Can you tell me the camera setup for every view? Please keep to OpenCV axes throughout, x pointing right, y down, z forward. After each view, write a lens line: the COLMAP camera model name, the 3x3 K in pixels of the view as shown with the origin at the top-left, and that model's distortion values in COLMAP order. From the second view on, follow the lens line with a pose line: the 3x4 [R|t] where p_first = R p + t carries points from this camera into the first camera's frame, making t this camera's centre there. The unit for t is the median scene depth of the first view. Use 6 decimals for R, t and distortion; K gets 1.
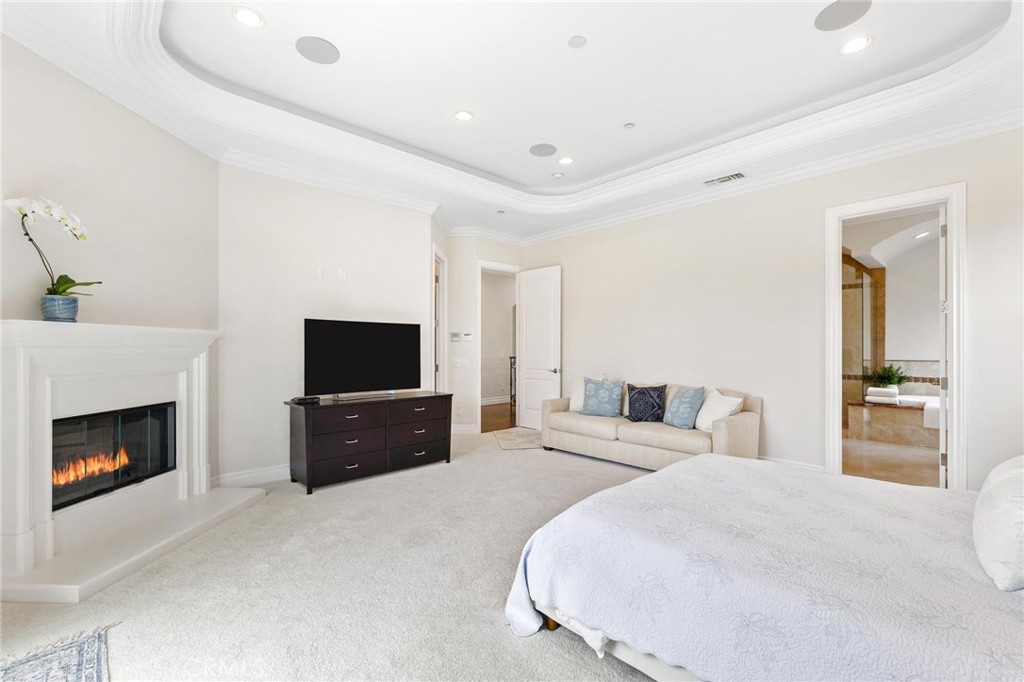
lens RADIAL K [[436.6, 0, 511.0], [0, 436.6, 348.7], [0, 0, 1]] dist [-0.000545, -0.000059]
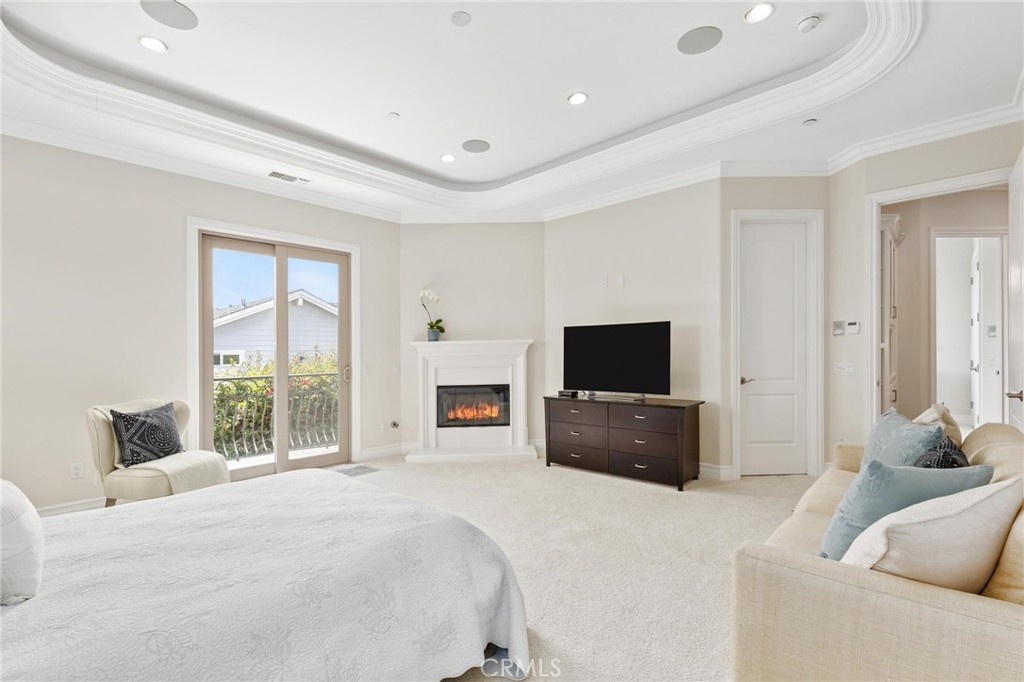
lens RADIAL K [[465.0, 0, 511.1], [0, 465.0, 349.2], [0, 0, 1]] dist [0.000841, 0.000043]
pose [[0.072881, -0.011512, -0.997274, 0.772626], [0.015464, 0.999826, -0.010411, 0.005082], [0.997221, -0.014663, 0.073046, 0.699437]]
